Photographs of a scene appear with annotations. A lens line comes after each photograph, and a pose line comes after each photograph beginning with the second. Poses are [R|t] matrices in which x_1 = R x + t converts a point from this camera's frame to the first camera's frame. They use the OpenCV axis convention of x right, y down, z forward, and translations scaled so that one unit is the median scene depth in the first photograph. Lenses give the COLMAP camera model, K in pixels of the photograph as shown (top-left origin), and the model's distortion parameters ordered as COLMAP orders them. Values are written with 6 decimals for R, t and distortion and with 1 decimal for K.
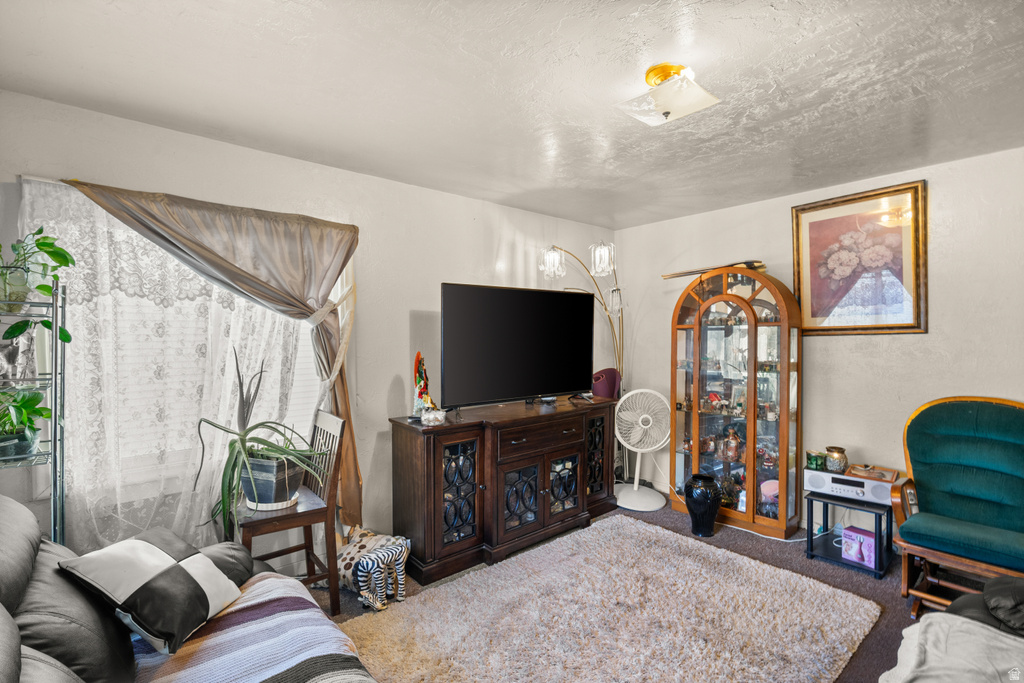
lens RADIAL K [[472.1, 0, 507.1], [0, 472.1, 336.1], [0, 0, 1]] dist [-0.000224, 0.000247]
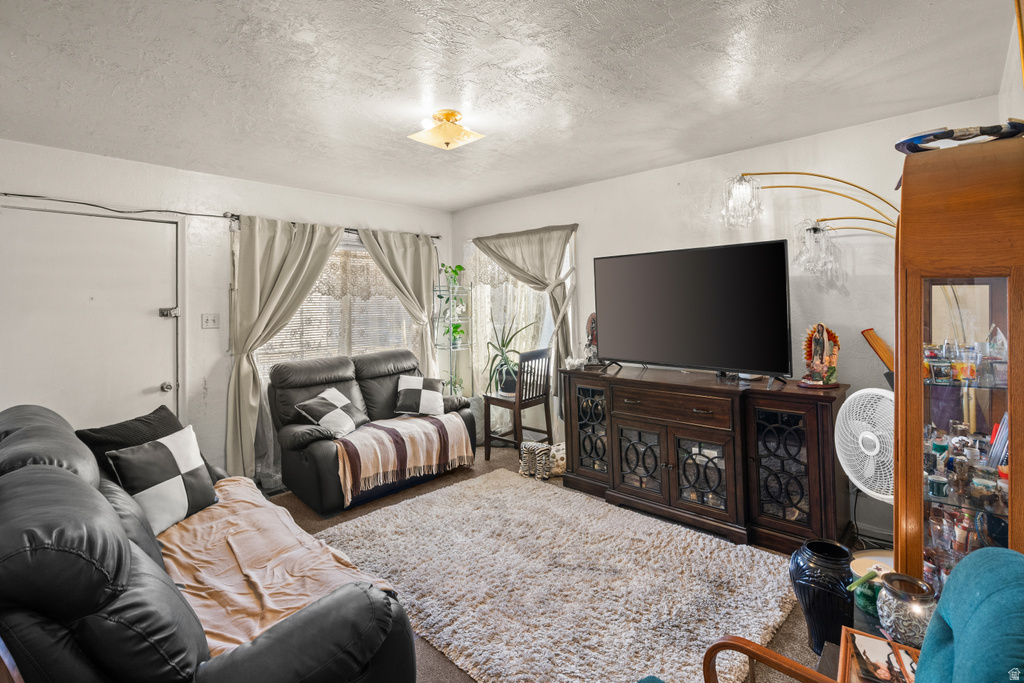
lens RADIAL K [[475.5, 0, 513.3], [0, 475.5, 291.5], [0, 0, 1]] dist [-0.000803, -0.000014]
pose [[0.108641, -0.033240, -0.993525, 1.111025], [0.012108, 0.999411, -0.032113, 0.016235], [0.994007, -0.008541, 0.108980, 0.681398]]
